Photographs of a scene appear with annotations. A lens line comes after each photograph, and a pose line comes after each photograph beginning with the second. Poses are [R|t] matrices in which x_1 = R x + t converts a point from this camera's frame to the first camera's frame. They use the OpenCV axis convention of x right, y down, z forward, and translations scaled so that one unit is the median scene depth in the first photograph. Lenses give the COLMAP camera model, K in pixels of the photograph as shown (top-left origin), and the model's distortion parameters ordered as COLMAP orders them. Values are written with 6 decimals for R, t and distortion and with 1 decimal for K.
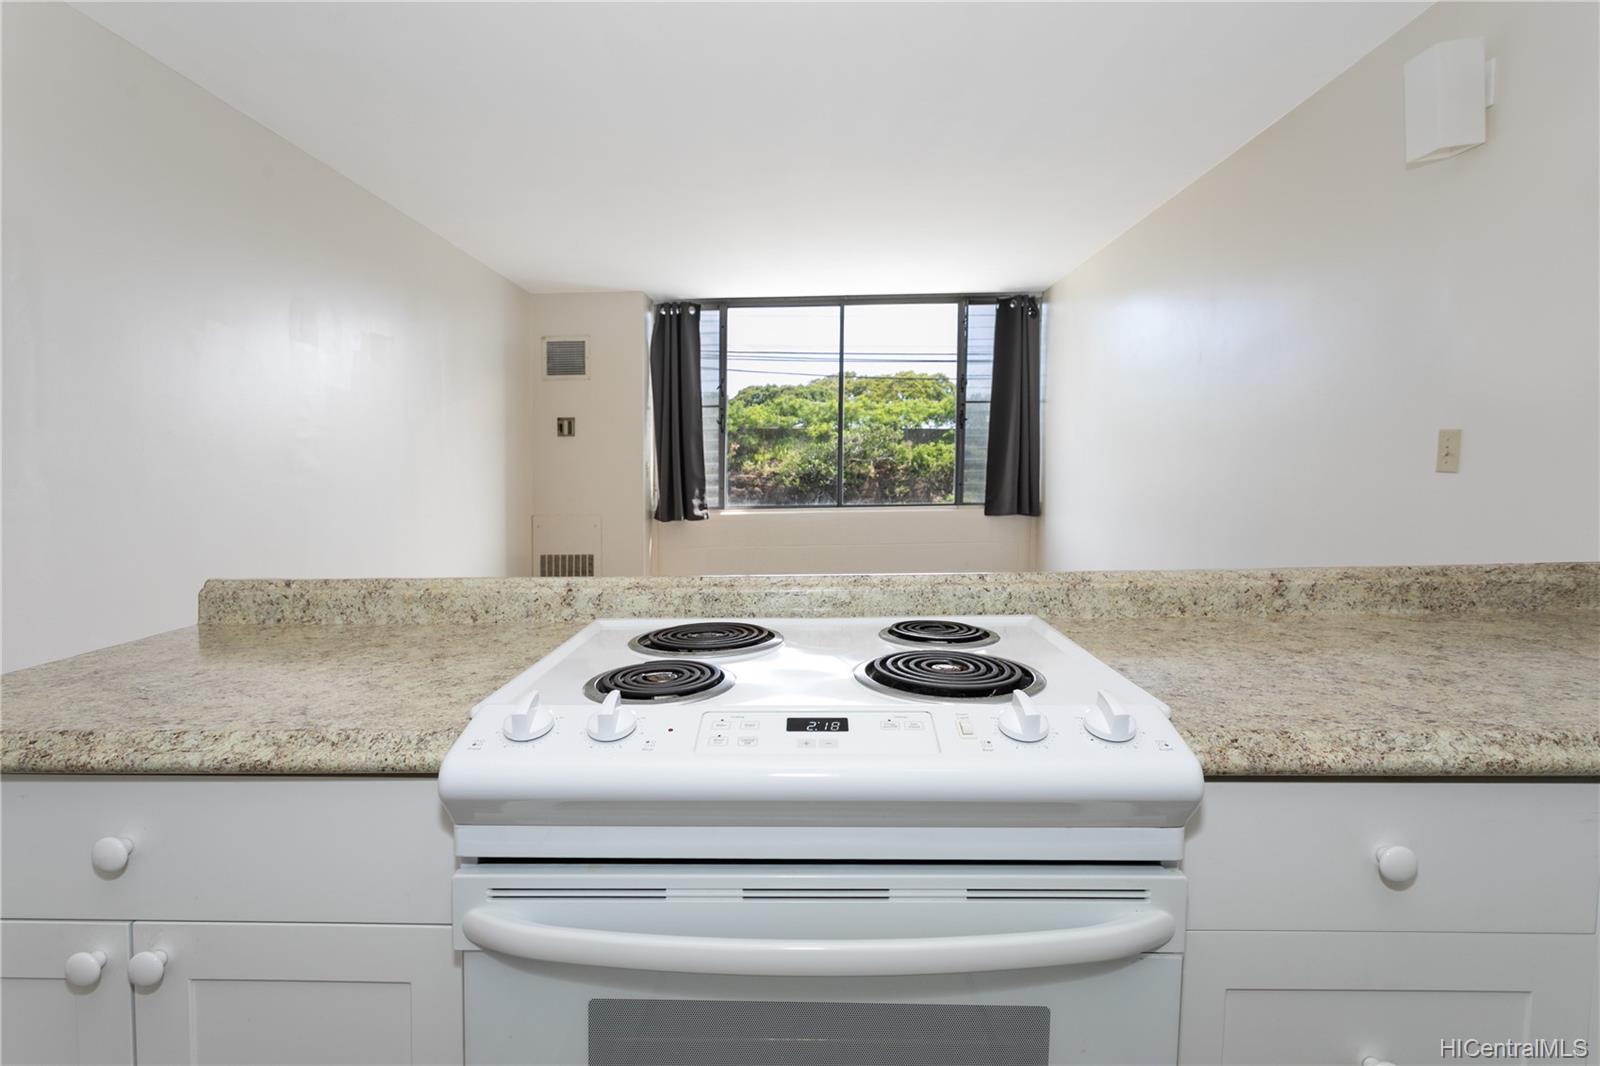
lens RADIAL K [[818.4, 0, 804.4], [0, 818.4, 536.8], [0, 0, 1]] dist [0.004954, 0.001441]
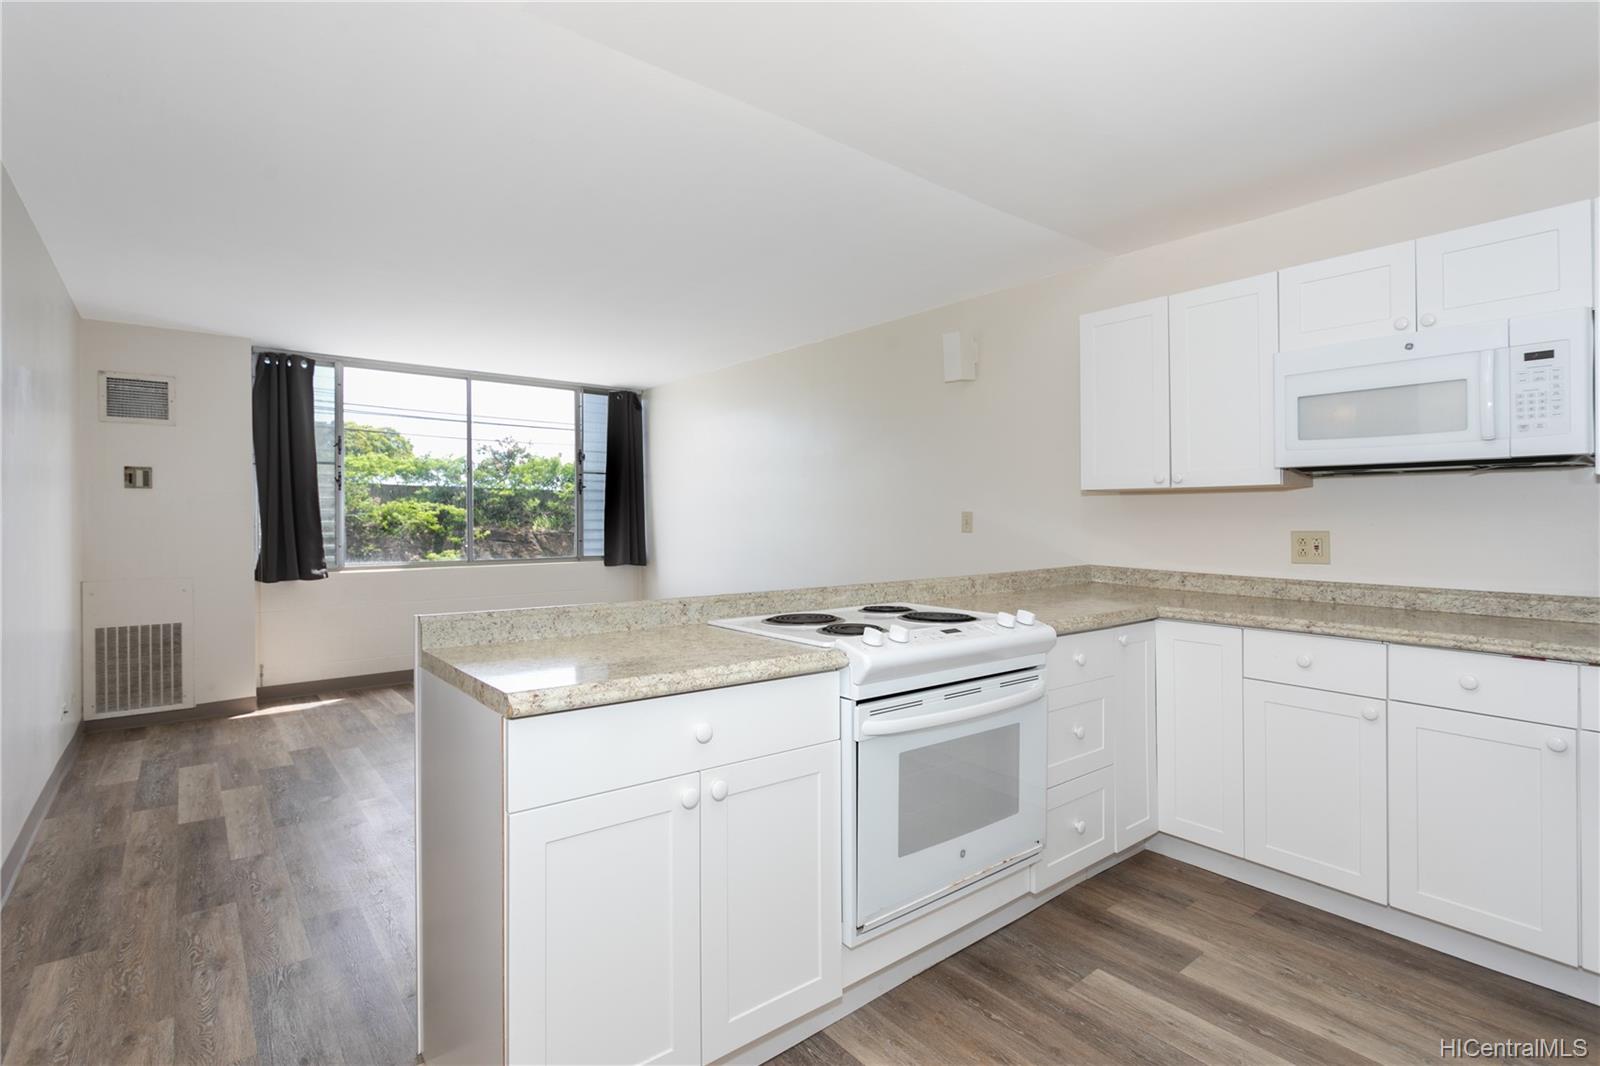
lens RADIAL K [[773.5, 0, 828.5], [0, 773.5, 531.0], [0, 0, 1]] dist [0.005736, 0.002688]
pose [[0.760003, 0.002646, 0.649915, -0.270769], [0.047820, 0.997054, -0.059978, 0.006234], [-0.648158, 0.076662, 0.757637, -0.090160]]
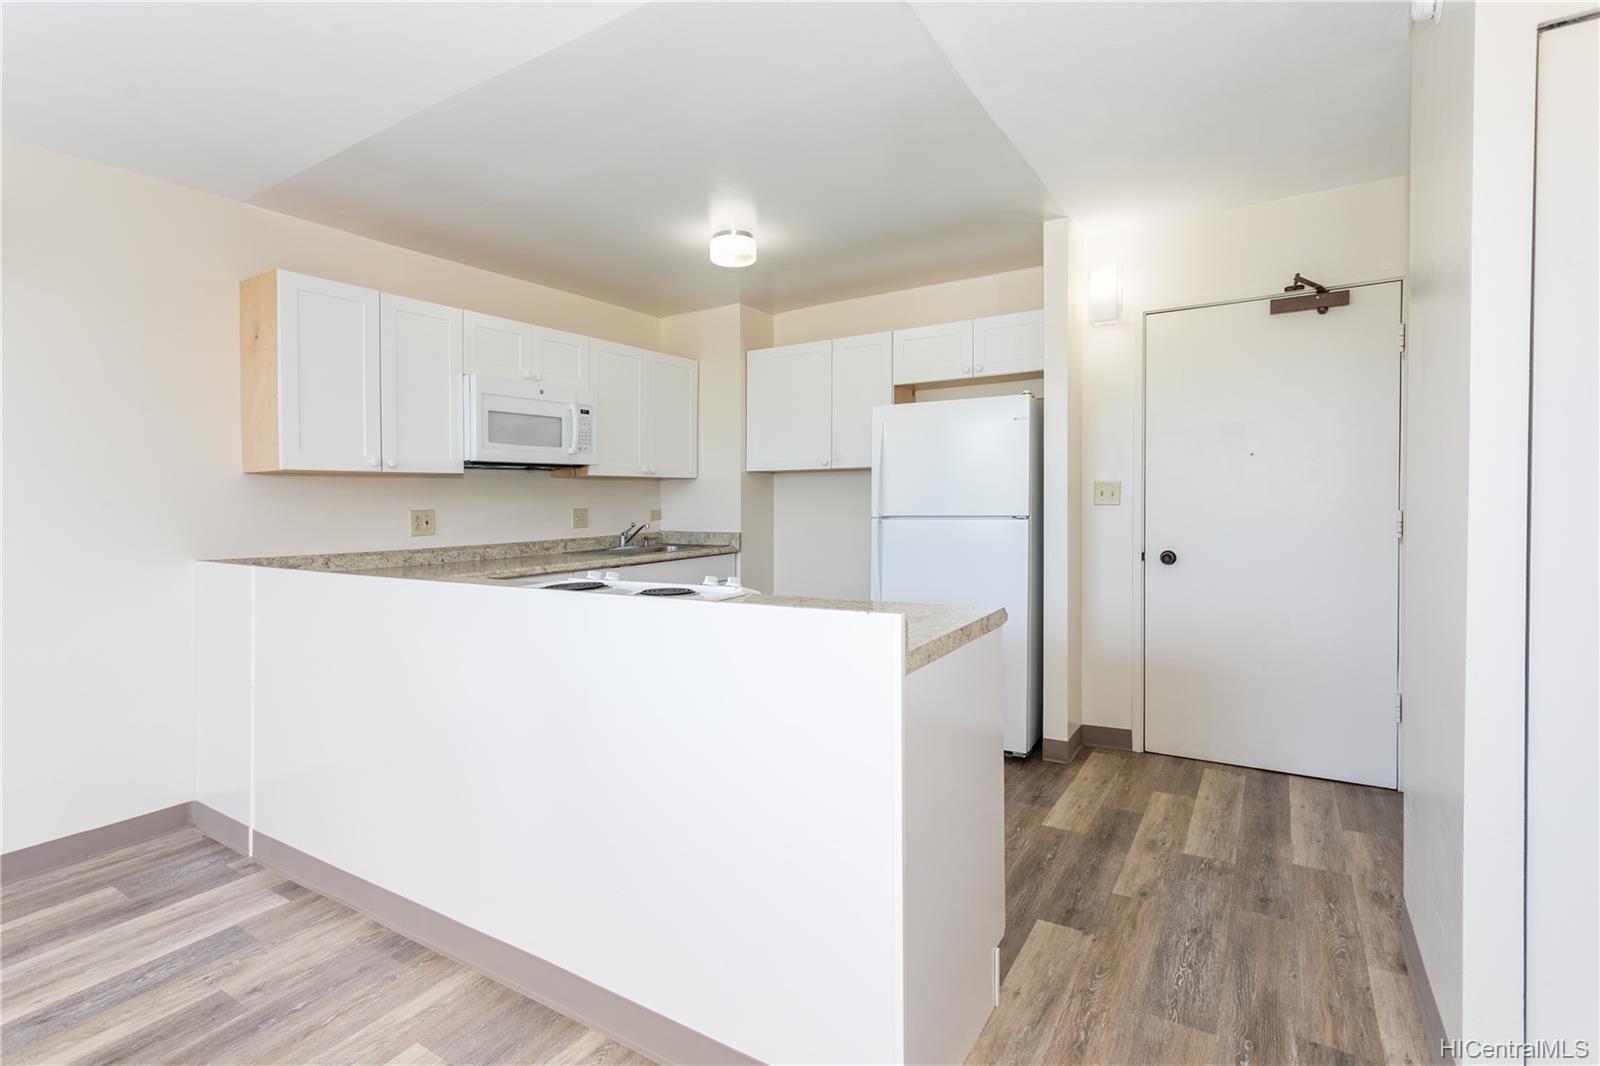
lens RADIAL K [[773.5, 0, 764.4], [0, 773.5, 502.9], [0, 0, 1]] dist [0.005736, 0.002688]
pose [[-0.826037, 0.020733, 0.563234, -0.300965], [0.077394, 0.994029, 0.076916, -0.043714], [-0.558277, 0.107126, -0.822710, 0.475493]]
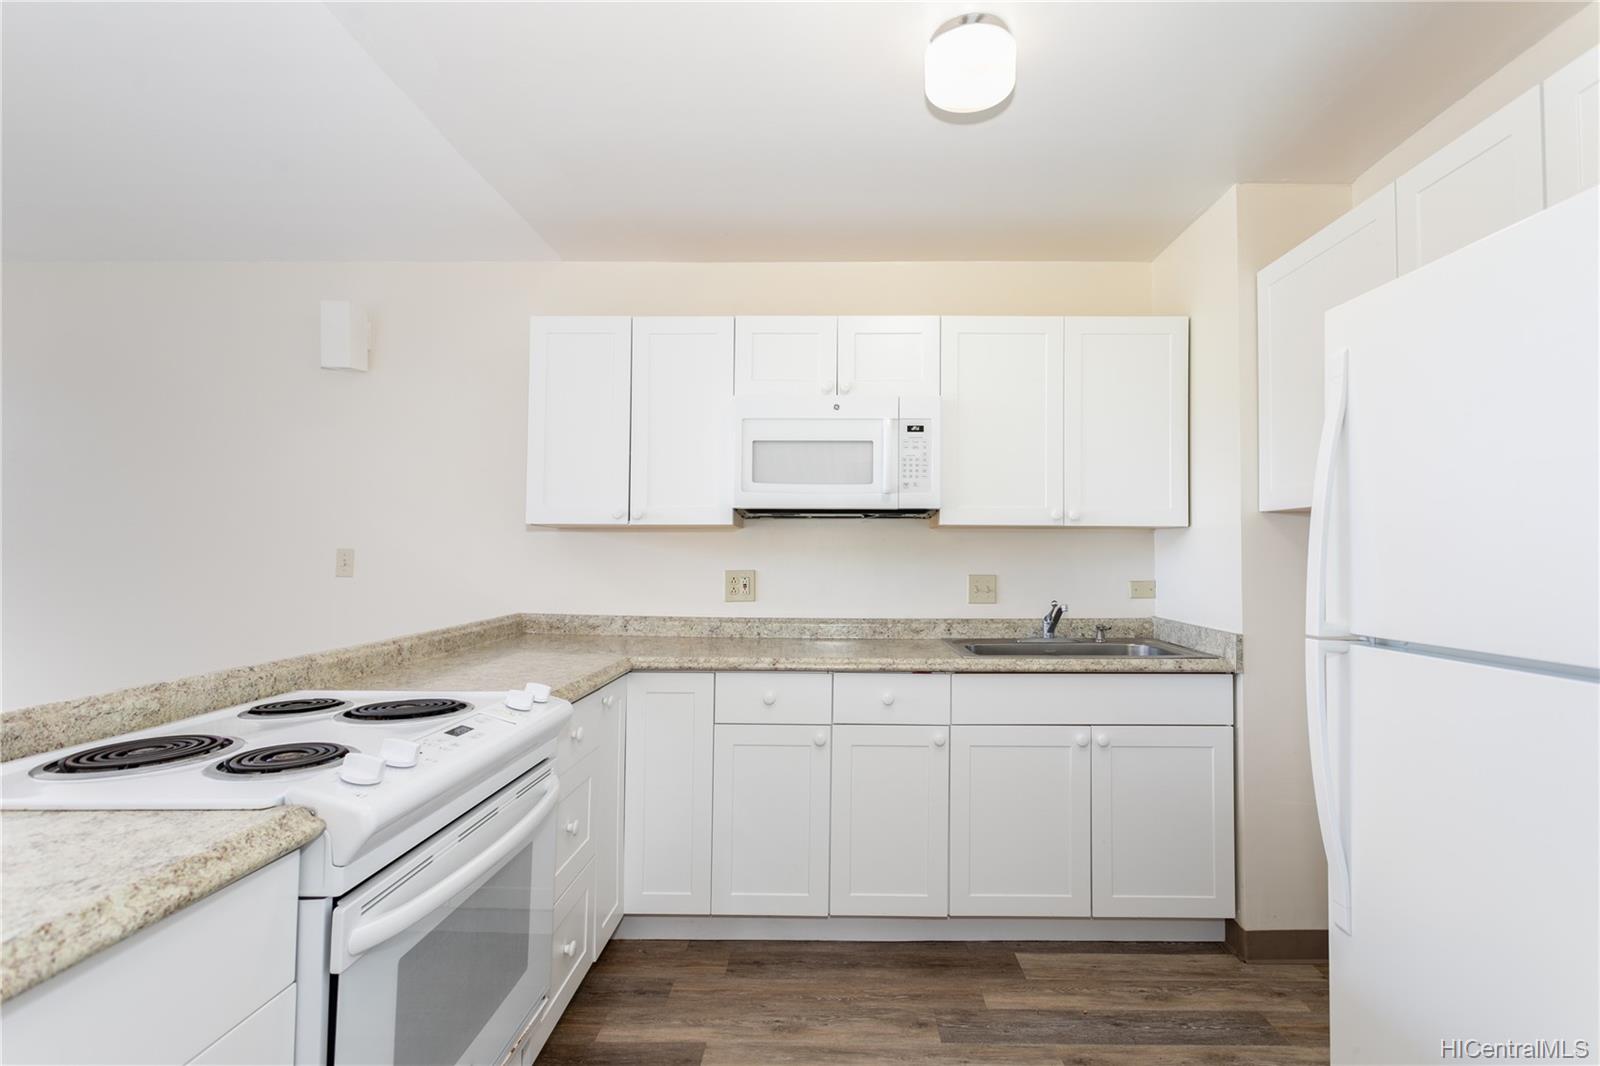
lens RADIAL K [[773.5, 0, 814.6], [0, 773.5, 526.0], [0, 0, 1]] dist [0.005736, 0.002688]
pose [[0.016556, 0.052939, 0.998460, -0.231969], [0.088997, 0.994556, -0.054208, -0.006108], [-0.995894, 0.089758, 0.011754, 0.032092]]
